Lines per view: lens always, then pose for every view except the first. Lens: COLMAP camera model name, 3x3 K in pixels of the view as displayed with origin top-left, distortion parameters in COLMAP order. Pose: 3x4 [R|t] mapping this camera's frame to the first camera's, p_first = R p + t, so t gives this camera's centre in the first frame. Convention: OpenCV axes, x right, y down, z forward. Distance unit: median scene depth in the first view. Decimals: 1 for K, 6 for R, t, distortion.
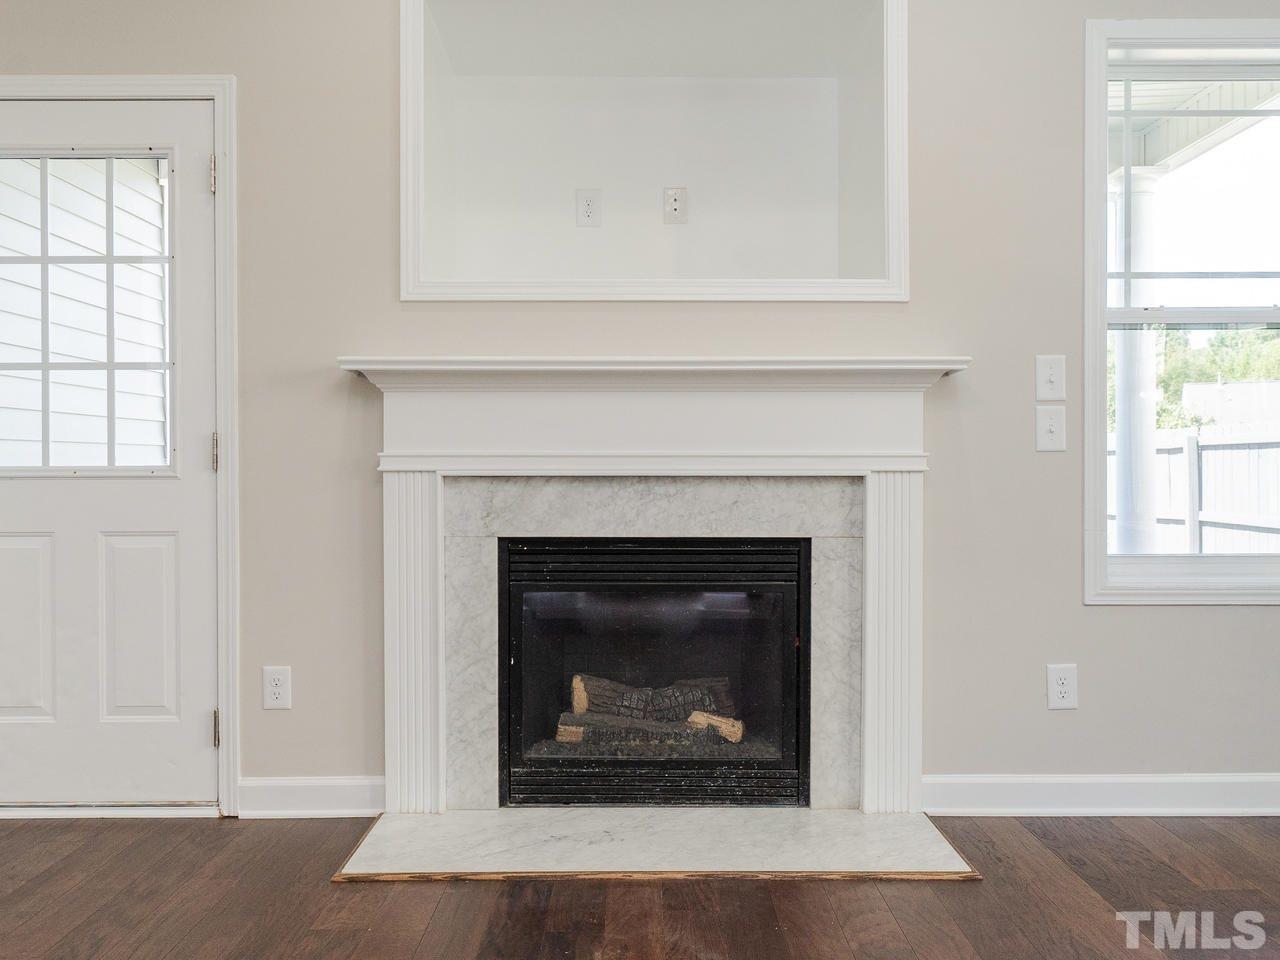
lens RADIAL K [[1127.0, 0, 640.0], [0, 1127.0, 480.0], [0, 0, 1]] dist [0.002877, -0.007675]
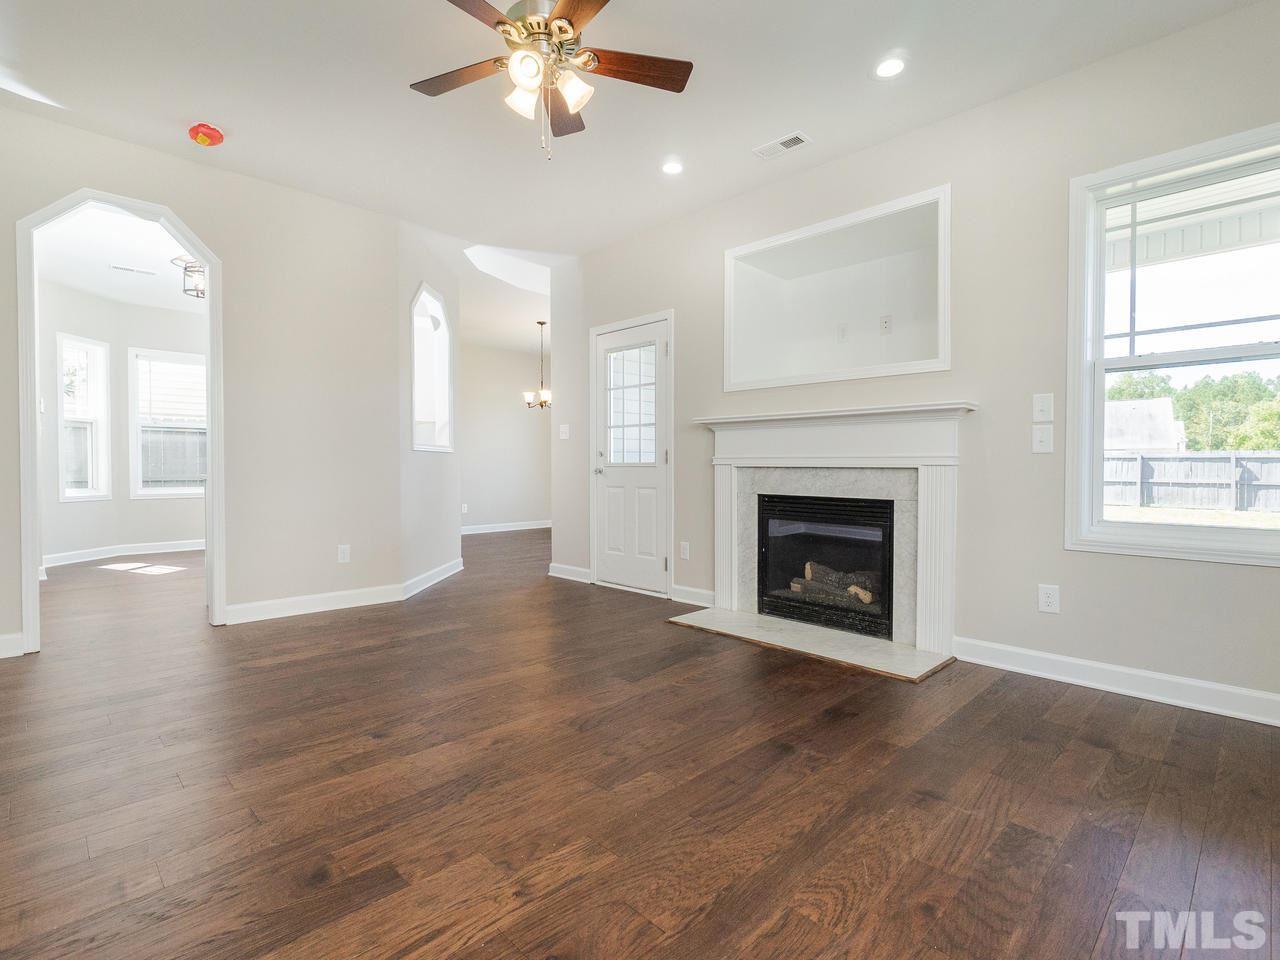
lens RADIAL K [[625.1, 0, 643.1], [0, 625.1, 478.6], [0, 0, 1]] dist [-0.001560, 0.000039]
pose [[0.705267, 0.018745, -0.708694, 0.597859], [-0.009279, 0.999809, 0.017210, 0.000874], [0.708881, -0.005562, 0.705306, -0.043165]]
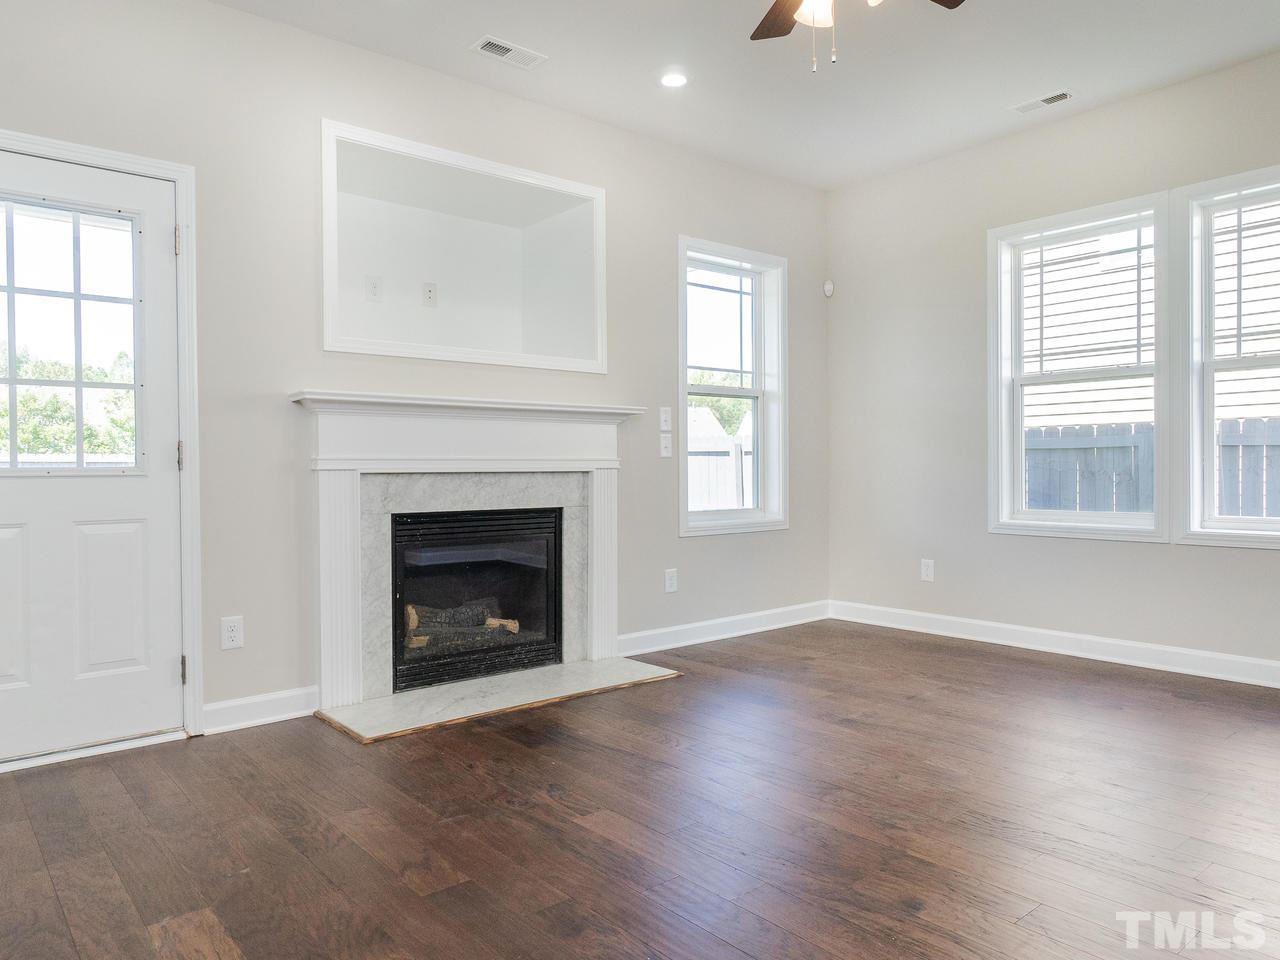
lens RADIAL K [[879.7, 0, 643.1], [0, 879.7, 479.7], [0, 0, 1]] dist [-0.005358, -0.001741]
pose [[0.763200, -0.011967, 0.646051, -0.624308], [0.010800, 0.999925, 0.005764, 0.002660], [-0.646072, 0.002579, 0.763272, -0.108771]]
